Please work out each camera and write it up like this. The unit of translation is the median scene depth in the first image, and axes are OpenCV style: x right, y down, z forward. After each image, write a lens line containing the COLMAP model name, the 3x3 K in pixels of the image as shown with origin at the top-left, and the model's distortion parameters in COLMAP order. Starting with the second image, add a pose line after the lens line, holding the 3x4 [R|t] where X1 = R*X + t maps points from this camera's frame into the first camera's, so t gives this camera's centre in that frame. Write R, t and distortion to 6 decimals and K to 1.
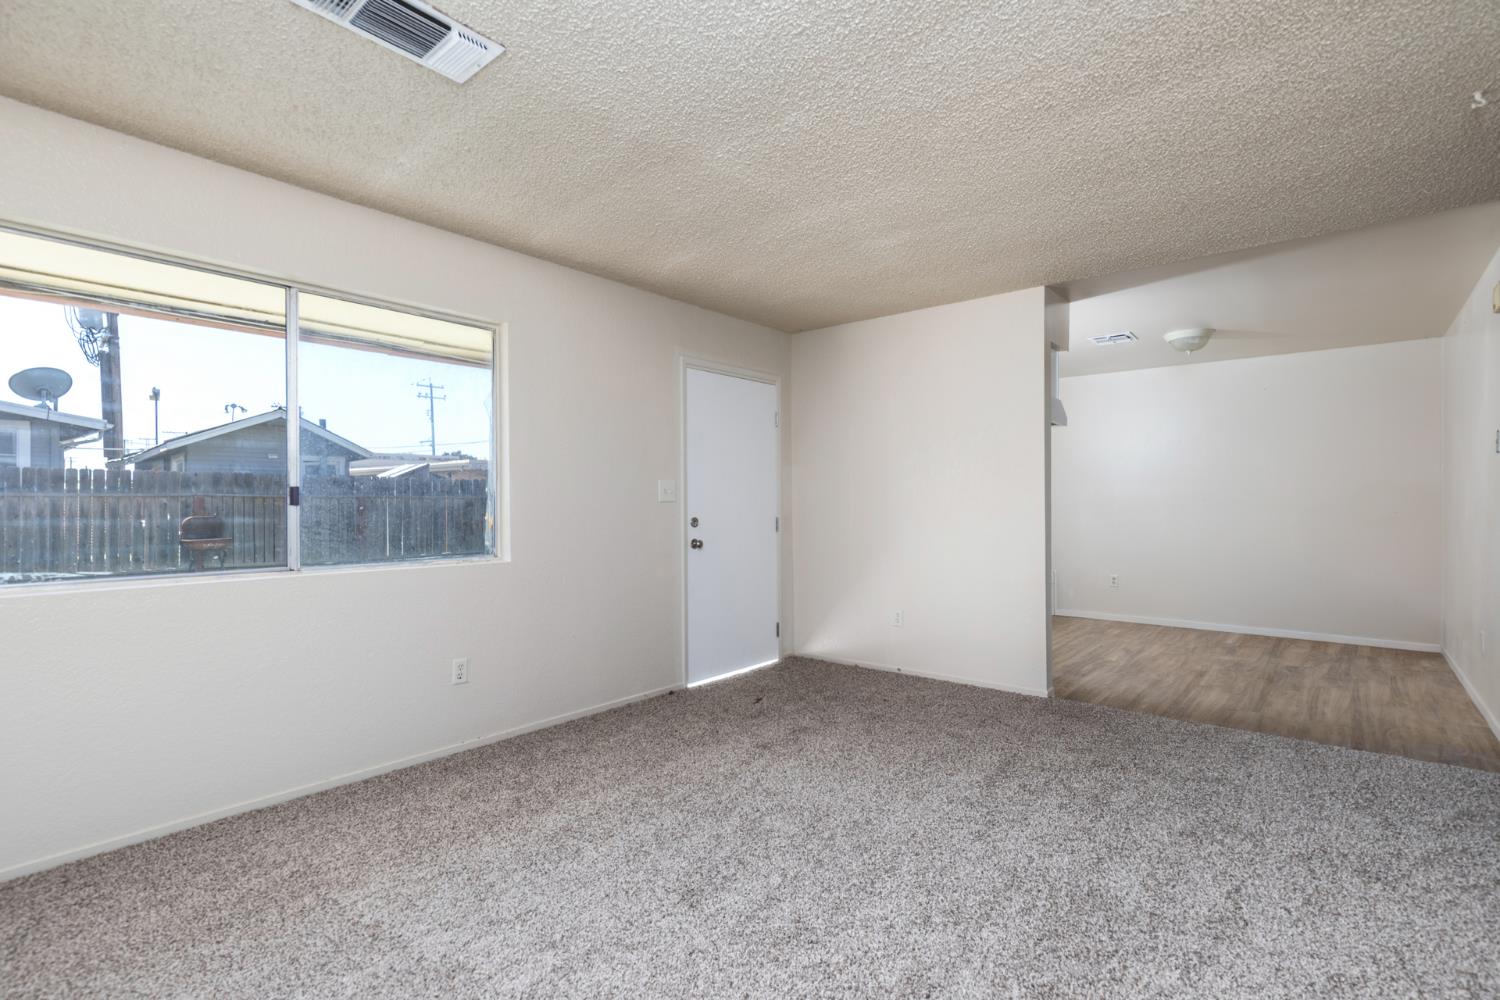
lens RADIAL K [[704.6, 0, 755.6], [0, 704.6, 504.4], [0, 0, 1]] dist [-0.011832, 0.001277]
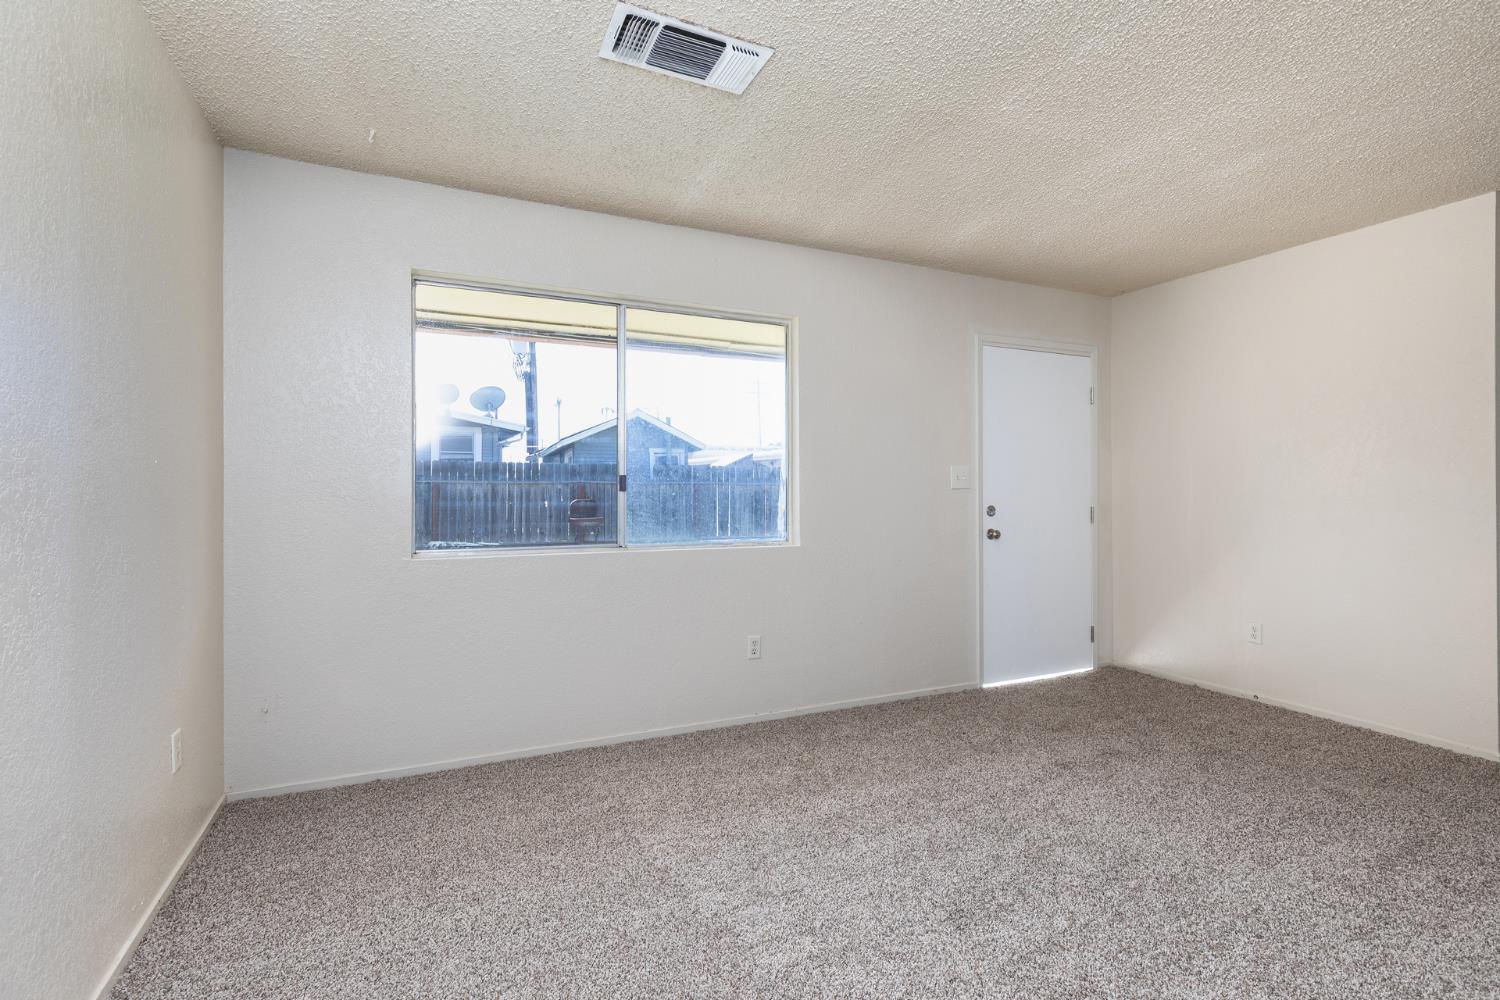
lens RADIAL K [[704.6, 0, 751.4], [0, 704.6, 489.8], [0, 0, 1]] dist [-0.011832, 0.001277]
pose [[0.902559, 0.002960, -0.430555, 0.039670], [-0.003643, 0.999993, -0.000763, -0.000877], [0.430550, 0.002258, 0.902564, 0.035280]]
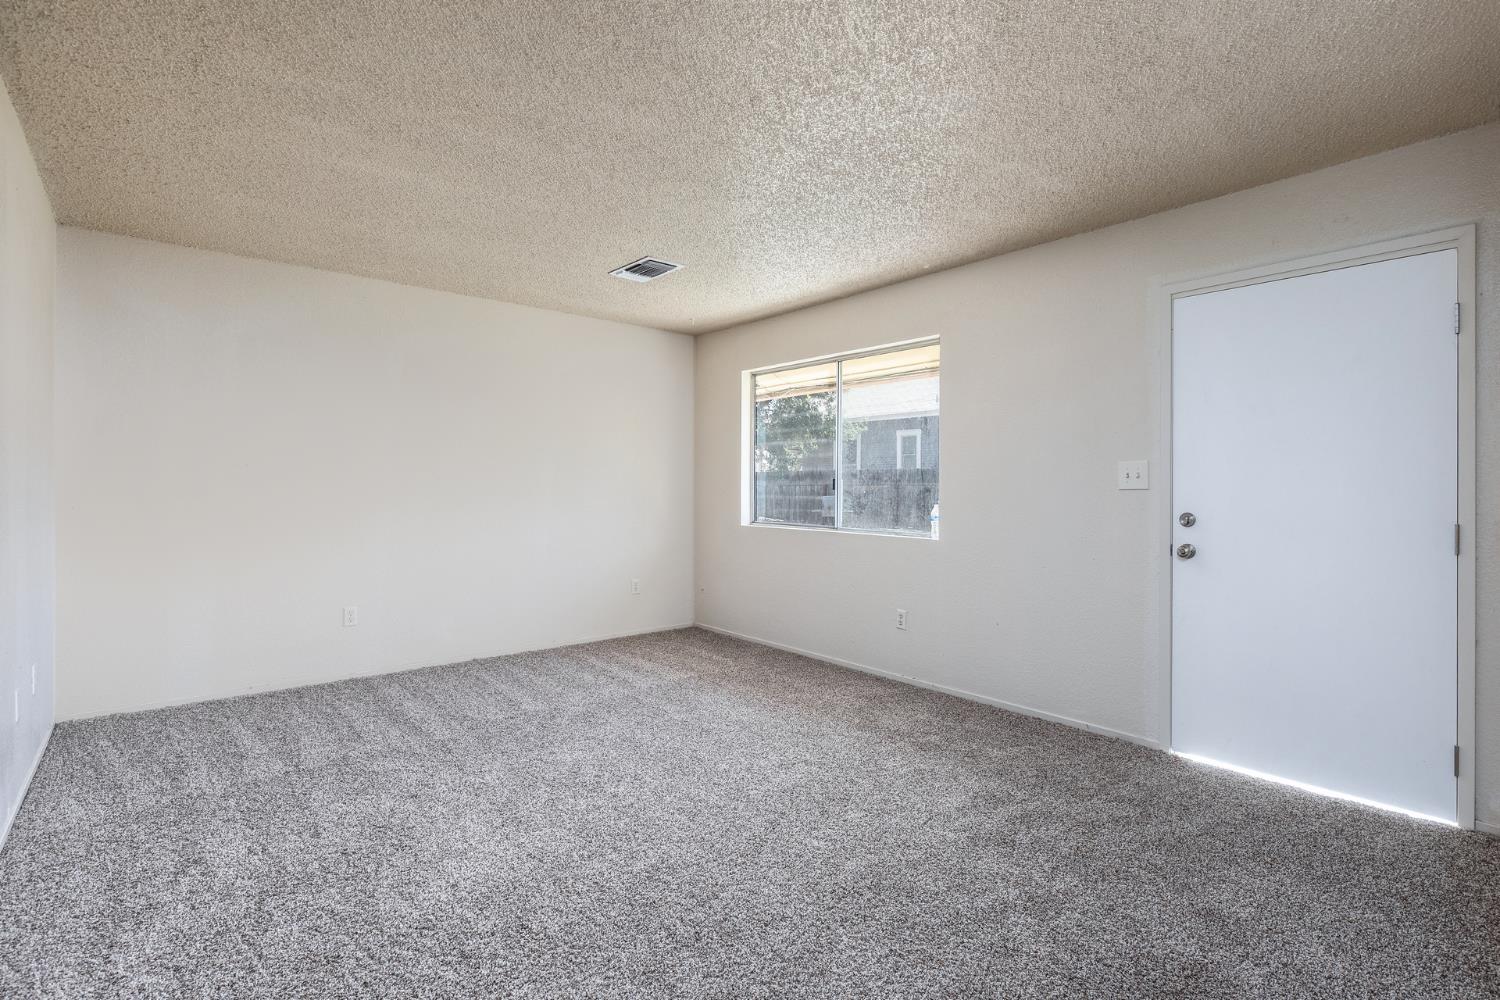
lens RADIAL K [[704.6, 0, 753.1], [0, 704.6, 493.8], [0, 0, 1]] dist [-0.011832, 0.001277]
pose [[-0.178548, 0.006246, -0.983911, 0.947573], [-0.011487, 0.999898, 0.008432, -0.001348], [0.983864, 0.012808, -0.178458, 1.009020]]
